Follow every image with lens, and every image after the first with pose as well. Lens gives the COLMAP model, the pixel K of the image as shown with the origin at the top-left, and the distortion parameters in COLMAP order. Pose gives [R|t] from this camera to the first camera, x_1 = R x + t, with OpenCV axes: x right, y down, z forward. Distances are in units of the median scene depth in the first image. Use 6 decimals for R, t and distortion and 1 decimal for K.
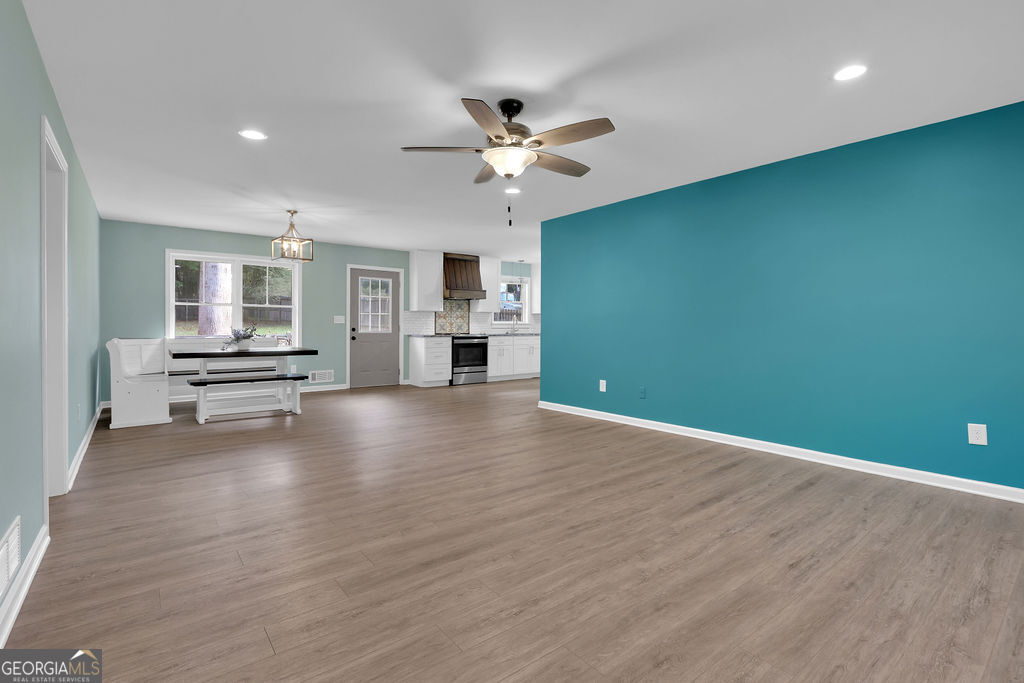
lens RADIAL K [[484.6, 0, 524.3], [0, 484.6, 327.5], [0, 0, 1]] dist [-0.013227, -0.003510]
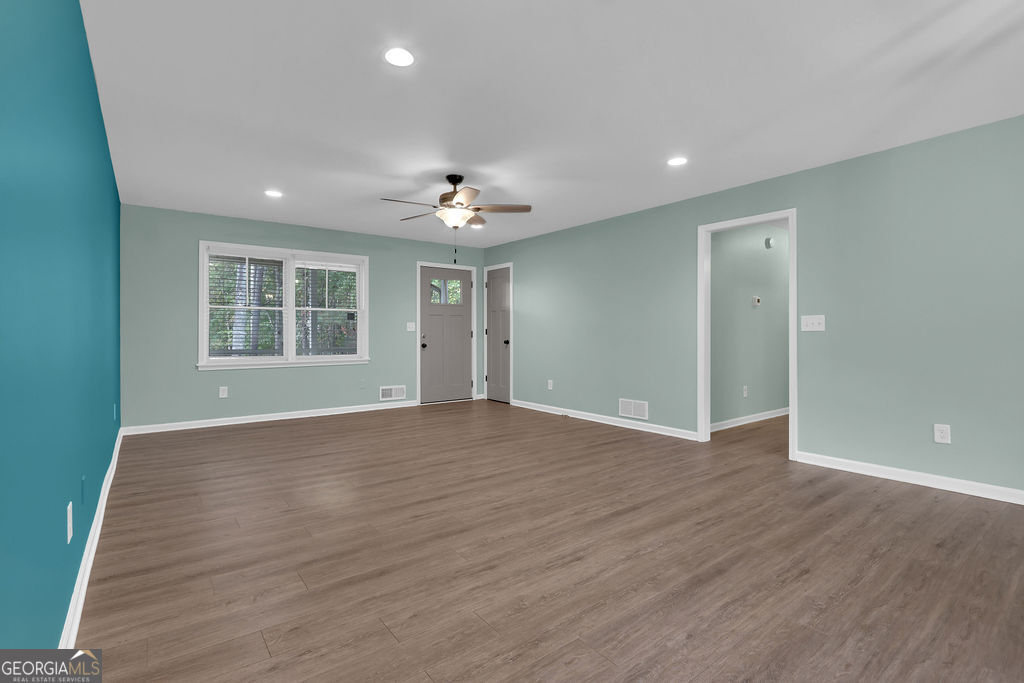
lens RADIAL K [[484.6, 0, 512.2], [0, 484.6, 331.7], [0, 0, 1]] dist [-0.013227, -0.003510]
pose [[-0.998965, 0.001141, 0.045478, -0.274130], [0.001127, 0.999999, -0.000340, -0.006069], [-0.045478, -0.000289, -0.998965, 2.524048]]
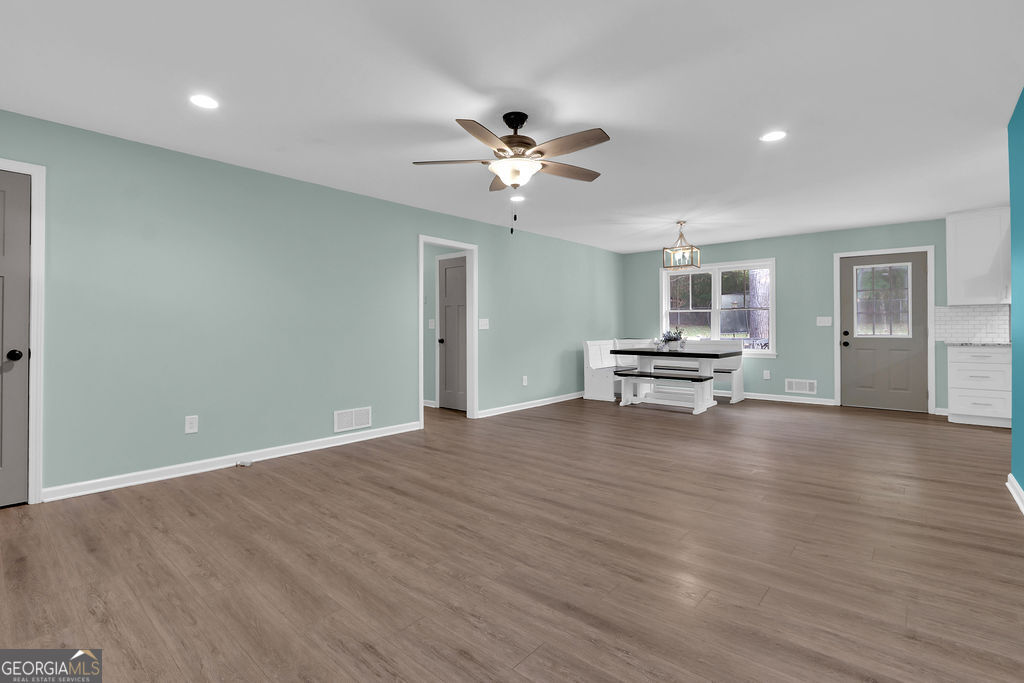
lens RADIAL K [[484.6, 0, 481.1], [0, 484.6, 332.7], [0, 0, 1]] dist [-0.013227, -0.003510]
pose [[0.128825, 0.005283, -0.991653, 1.029781], [0.001581, 0.999983, 0.005533, -0.006386], [0.991666, -0.002280, 0.128815, 0.830511]]
